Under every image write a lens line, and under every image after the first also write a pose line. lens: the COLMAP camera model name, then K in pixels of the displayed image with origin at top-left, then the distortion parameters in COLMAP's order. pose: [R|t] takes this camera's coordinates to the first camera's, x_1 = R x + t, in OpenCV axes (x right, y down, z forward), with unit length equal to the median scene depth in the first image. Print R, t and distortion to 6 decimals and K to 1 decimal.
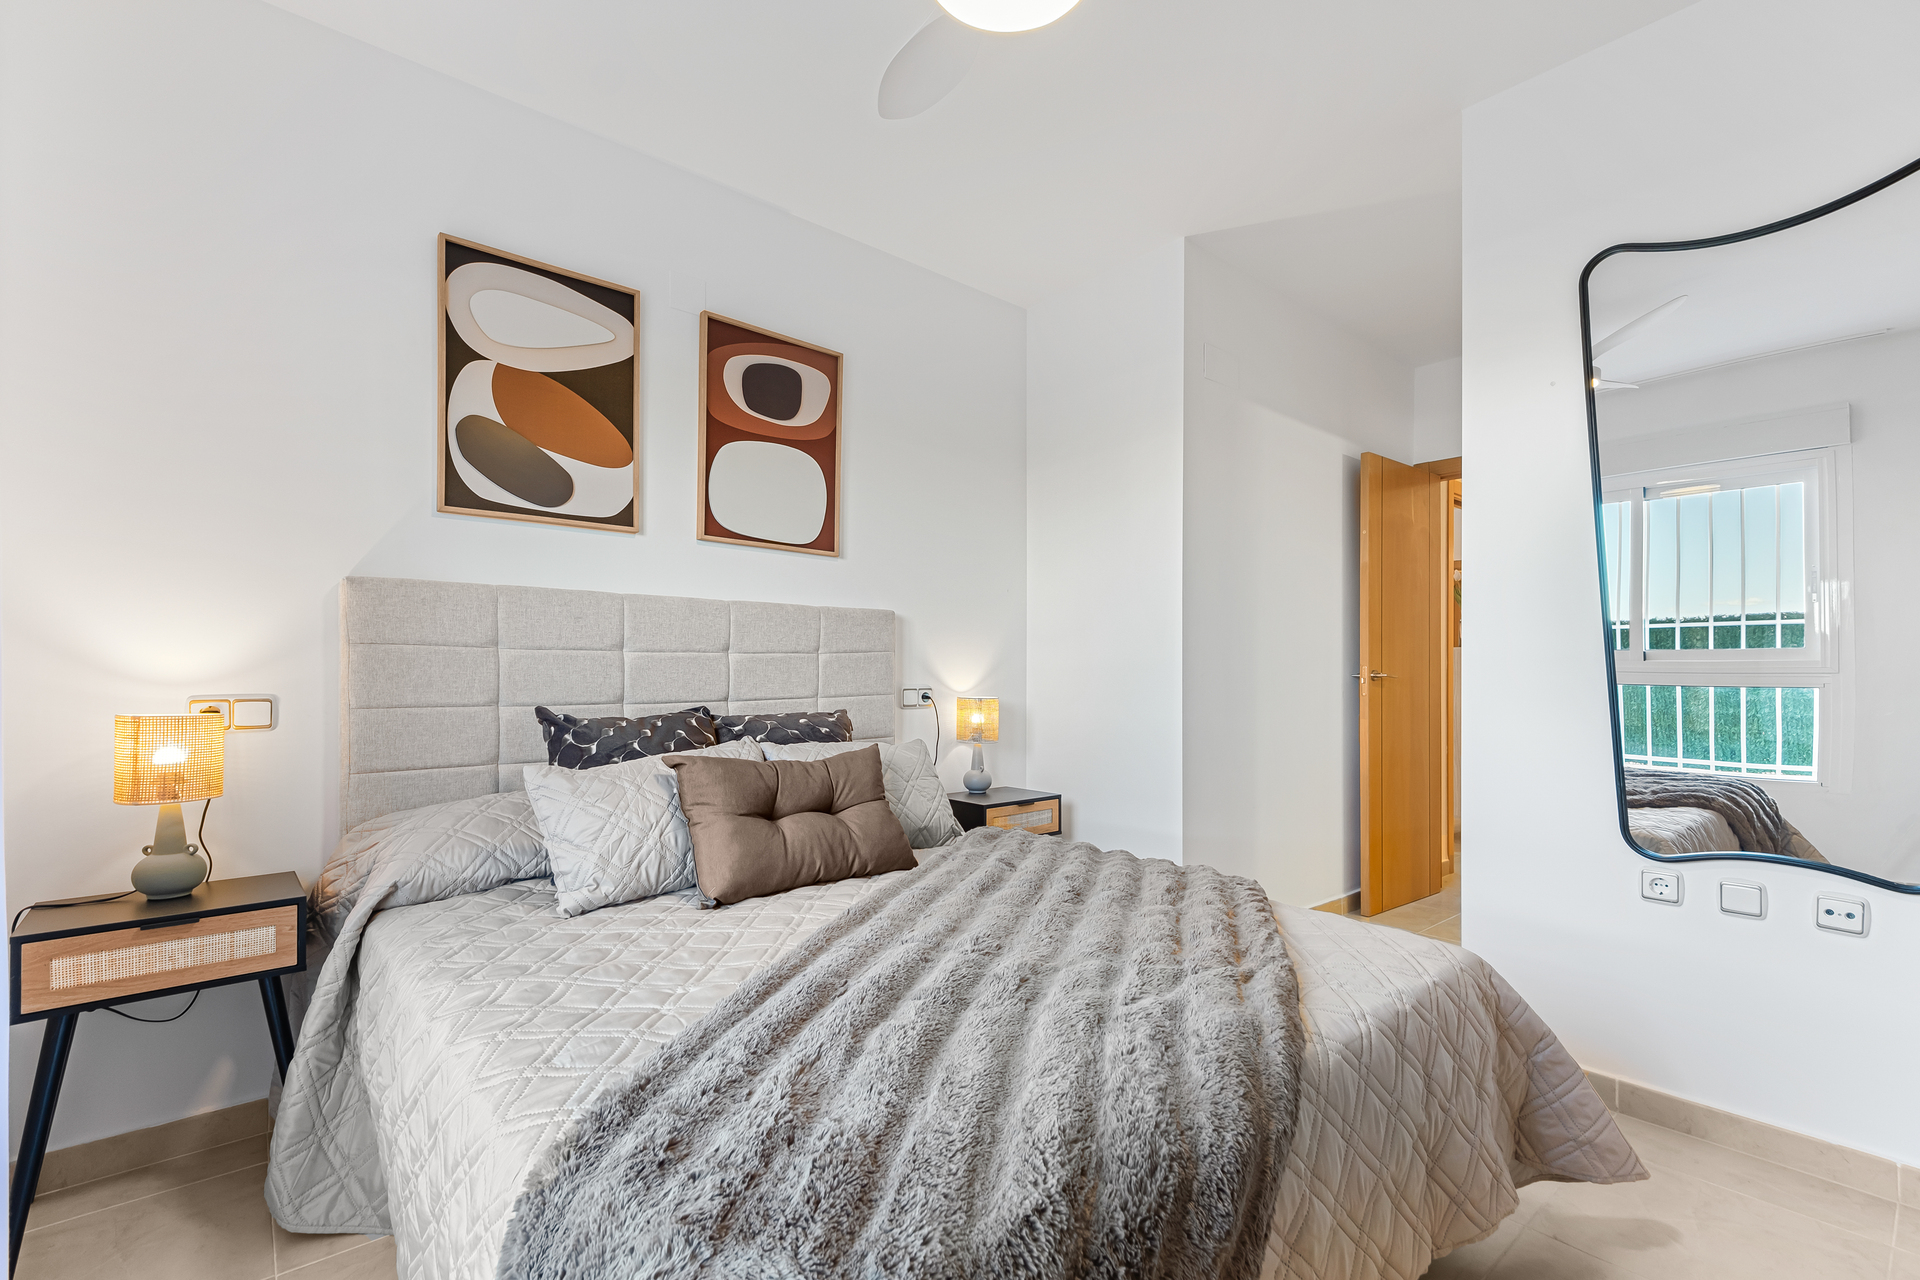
lens RADIAL K [[827.1, 0, 997.5], [0, 827.1, 660.3], [0, 0, 1]] dist [0.000205, -0.000023]
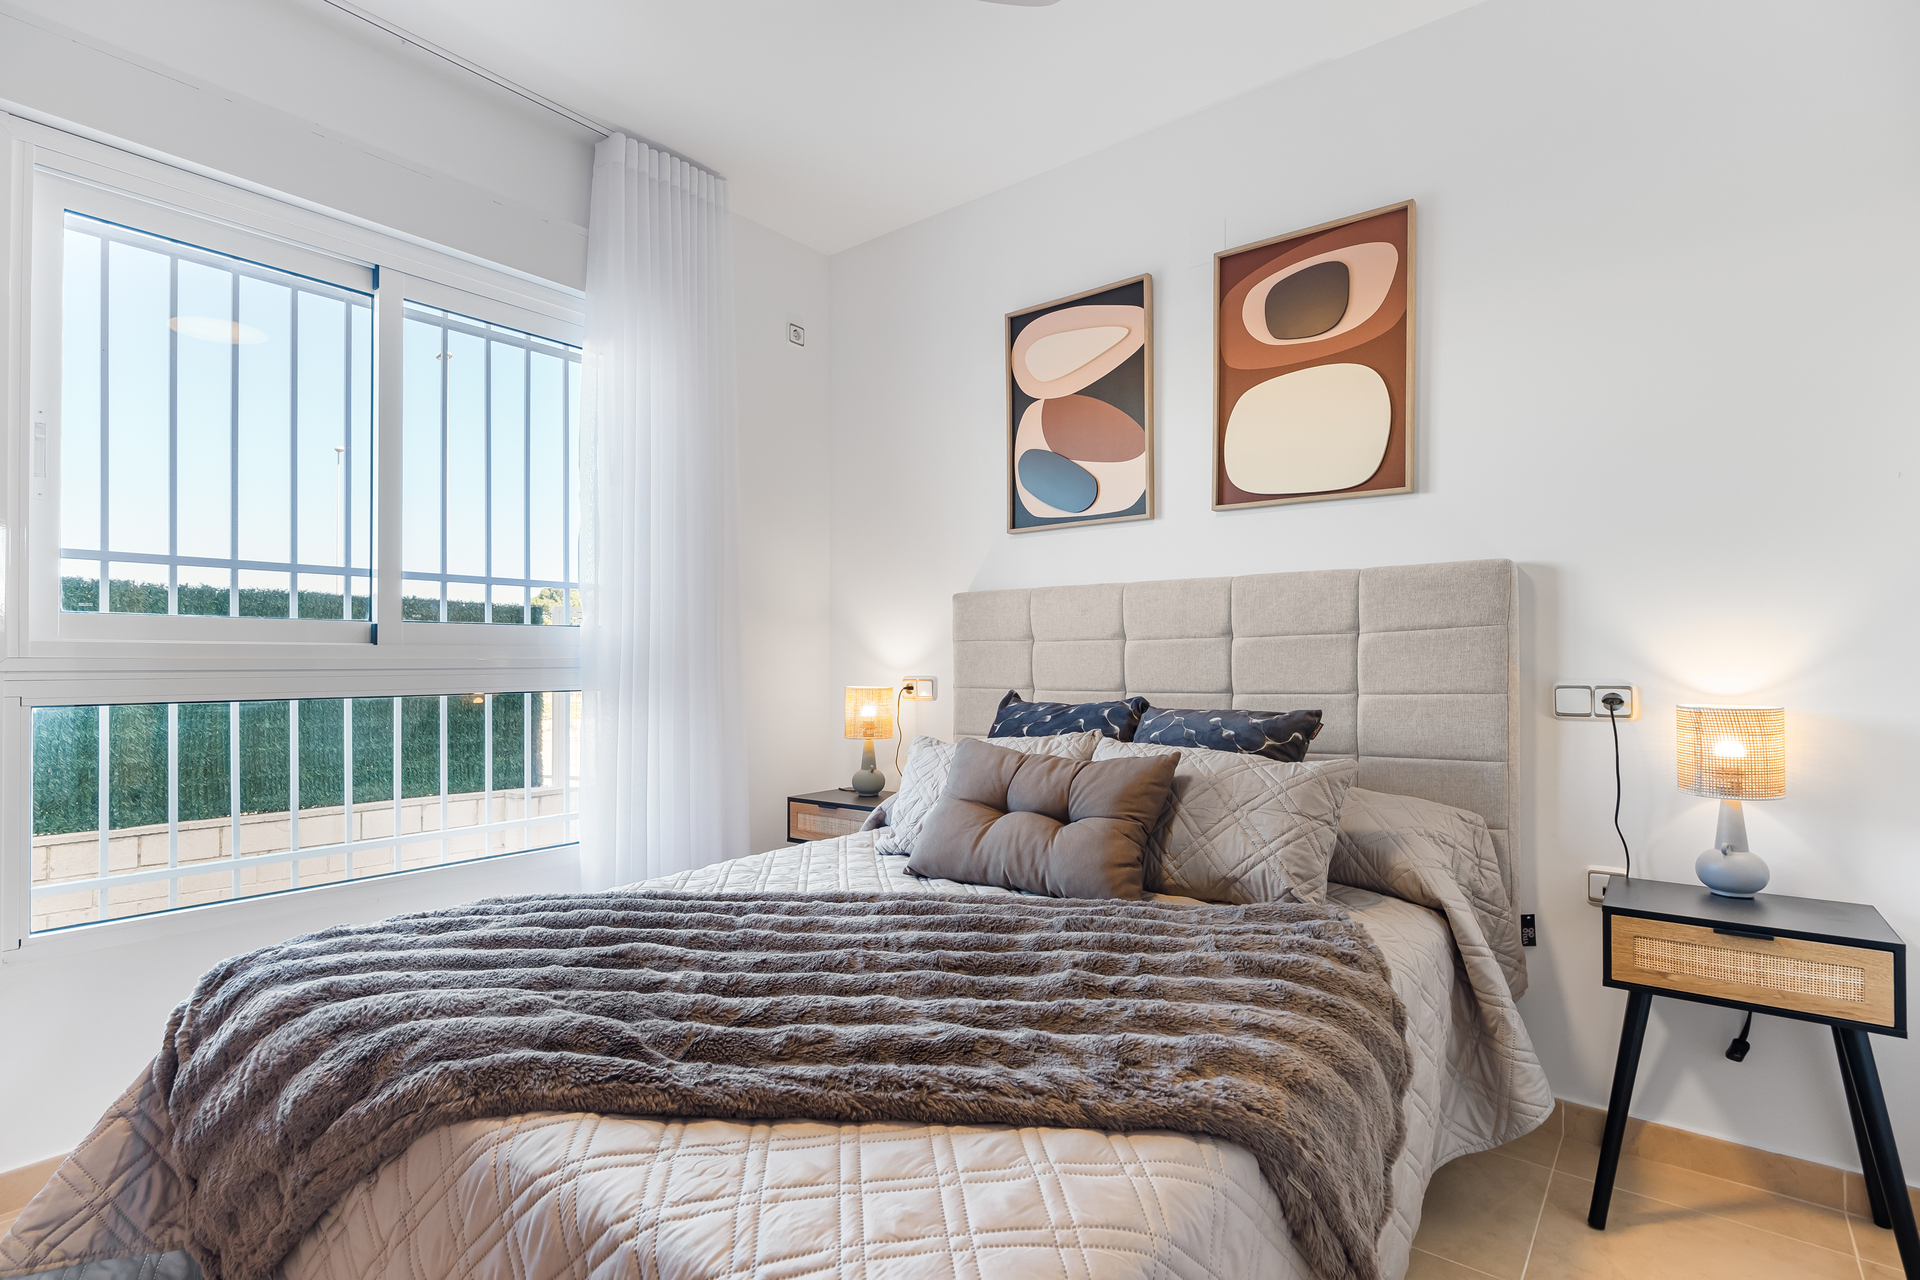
lens RADIAL K [[937.2, 0, 966.1], [0, 937.2, 640.9], [0, 0, 1]] dist [0.023594, -0.016650]
pose [[0.167246, -0.026630, -0.985555, 0.622679], [0.017867, 0.999553, -0.023976, 0.014043], [0.985753, -0.013599, 0.167647, 0.594185]]
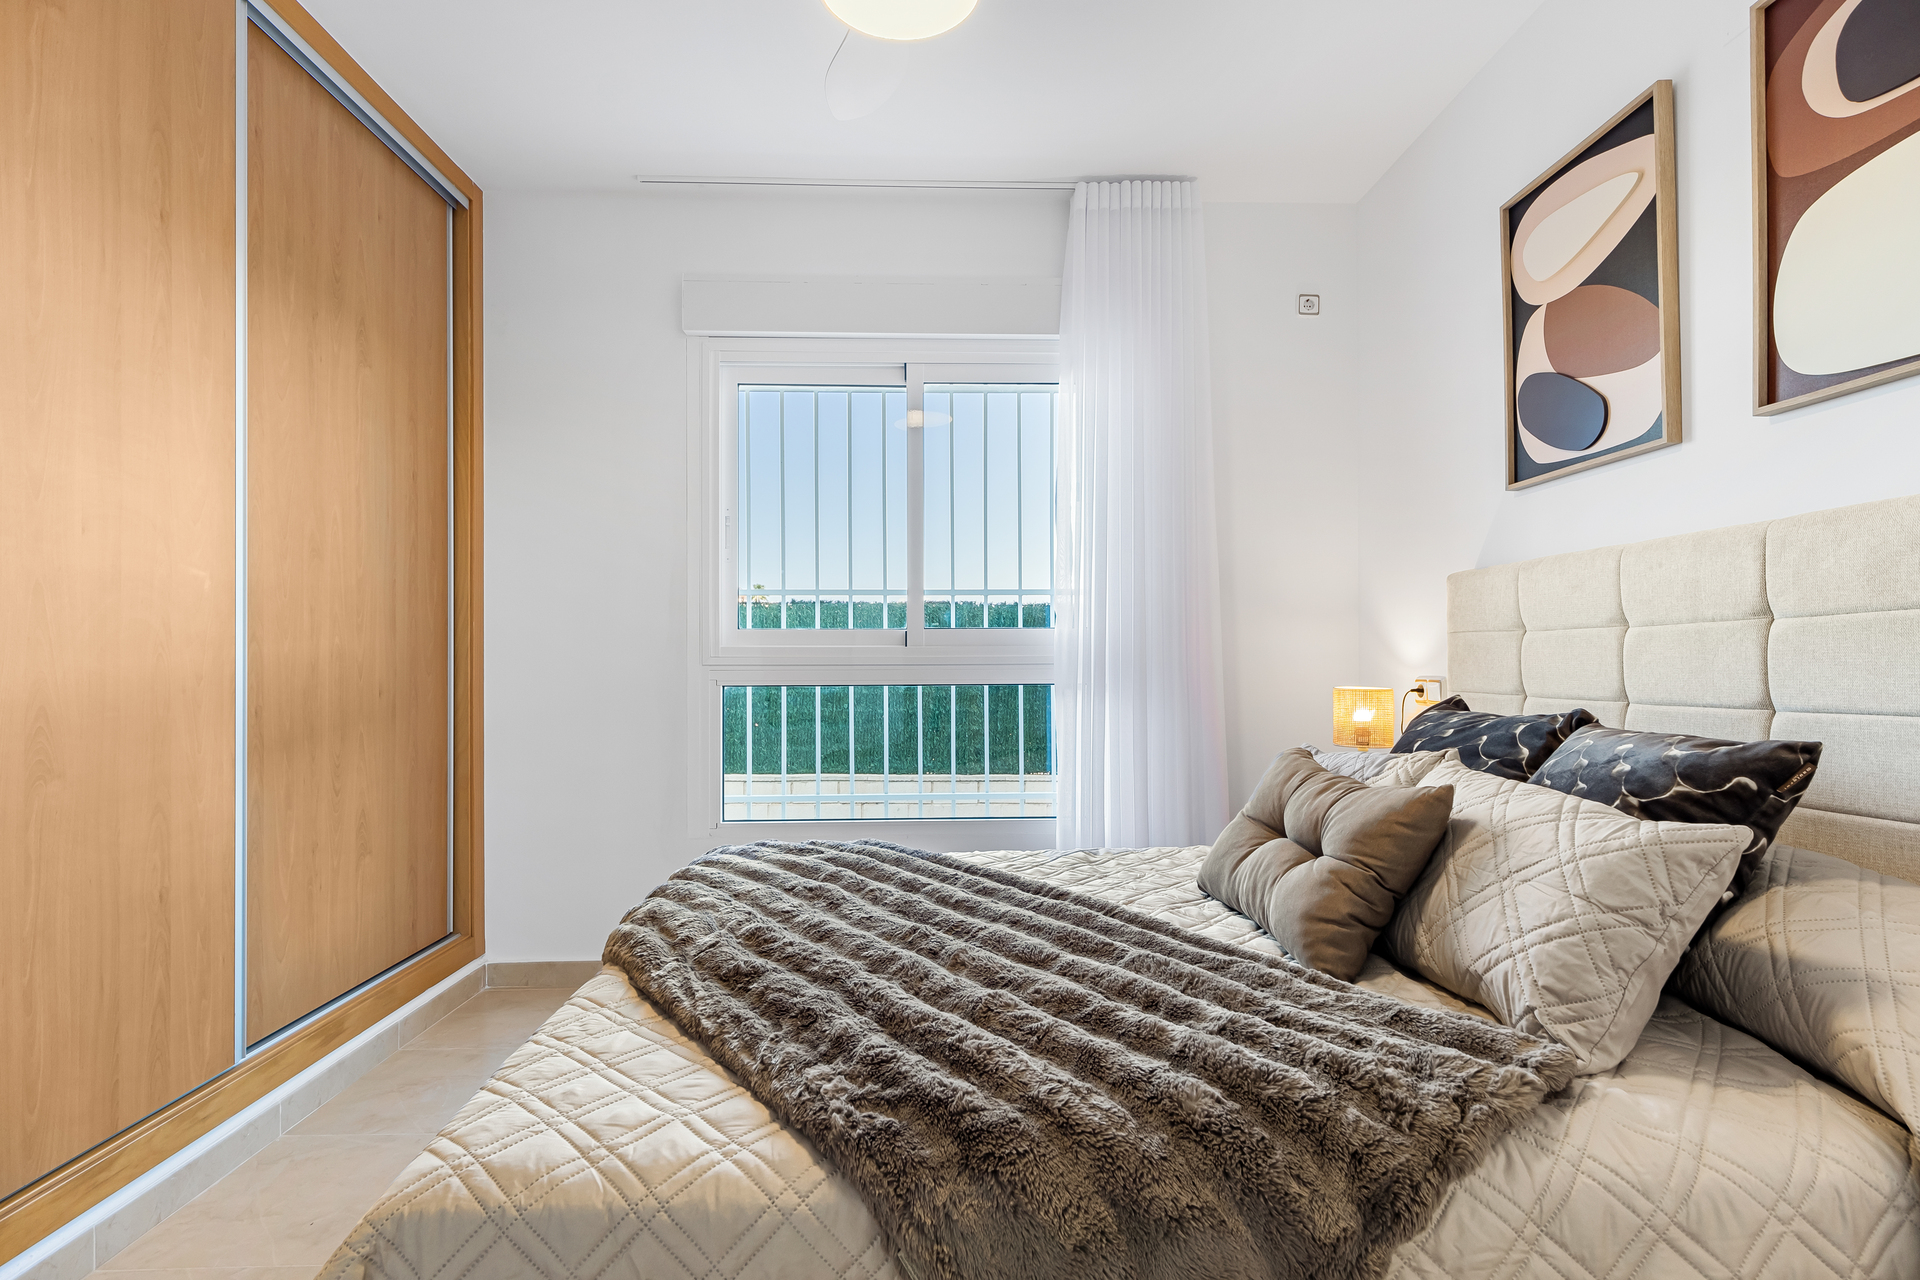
lens RADIAL K [[937.2, 0, 966.1], [0, 937.2, 640.9], [0, 0, 1]] dist [0.023594, -0.016650]
pose [[-0.653589, -0.018152, -0.756632, 0.492384], [0.011801, 0.999346, -0.034169, 0.020975], [0.756757, -0.031262, -0.652948, 1.059188]]
